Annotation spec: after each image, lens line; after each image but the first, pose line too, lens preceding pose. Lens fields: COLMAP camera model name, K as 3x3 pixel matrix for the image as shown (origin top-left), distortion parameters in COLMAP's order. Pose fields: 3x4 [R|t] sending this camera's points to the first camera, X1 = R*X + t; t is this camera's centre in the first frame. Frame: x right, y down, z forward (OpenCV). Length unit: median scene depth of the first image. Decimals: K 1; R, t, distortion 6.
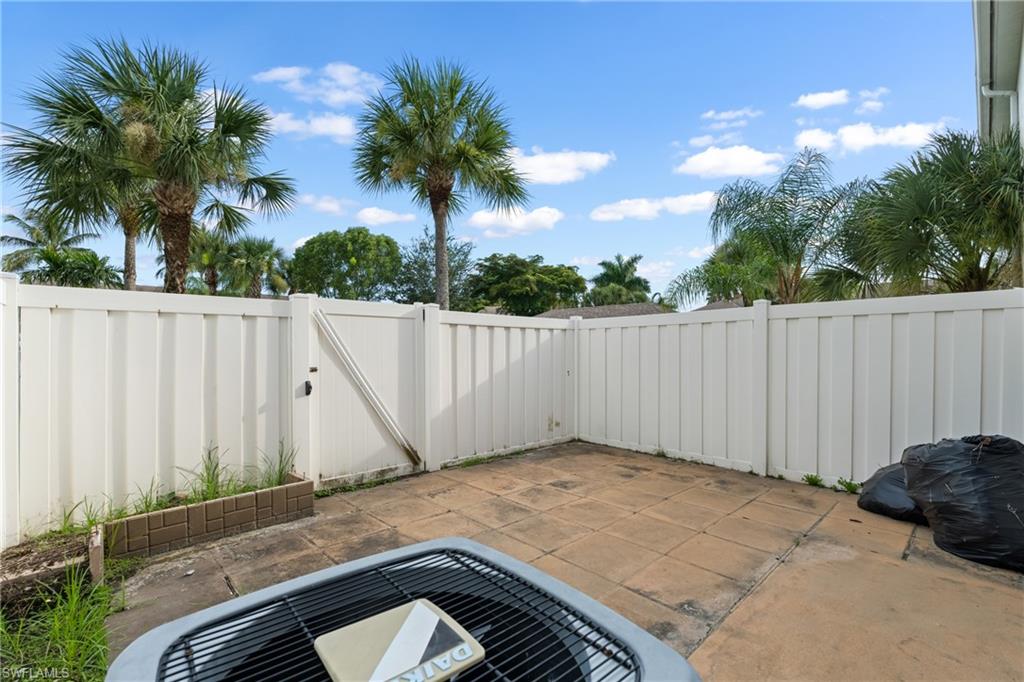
lens RADIAL K [[464.4, 0, 512.0], [0, 464.4, 341.0], [0, 0, 1]] dist [-0.000882, 0.000335]
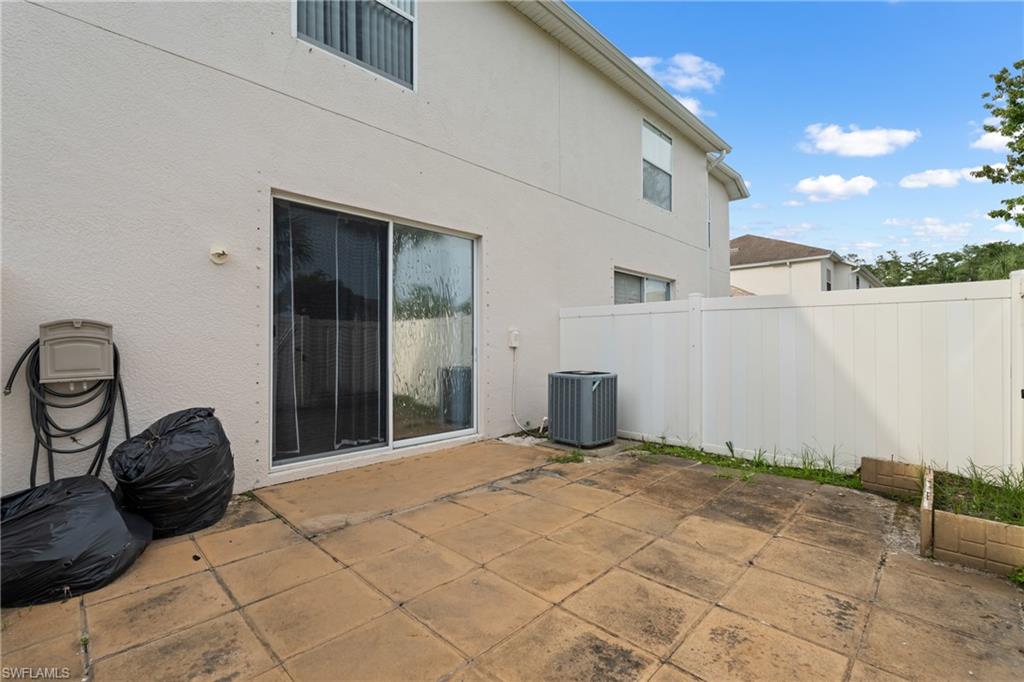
lens RADIAL K [[454.2, 0, 511.1], [0, 454.2, 344.8], [0, 0, 1]] dist [-0.001429, -0.000213]
pose [[-0.999304, -0.001030, -0.037285, 0.279257], [-0.000362, 0.999839, -0.017928, 0.061550], [0.037298, -0.017902, -0.999144, 1.889076]]
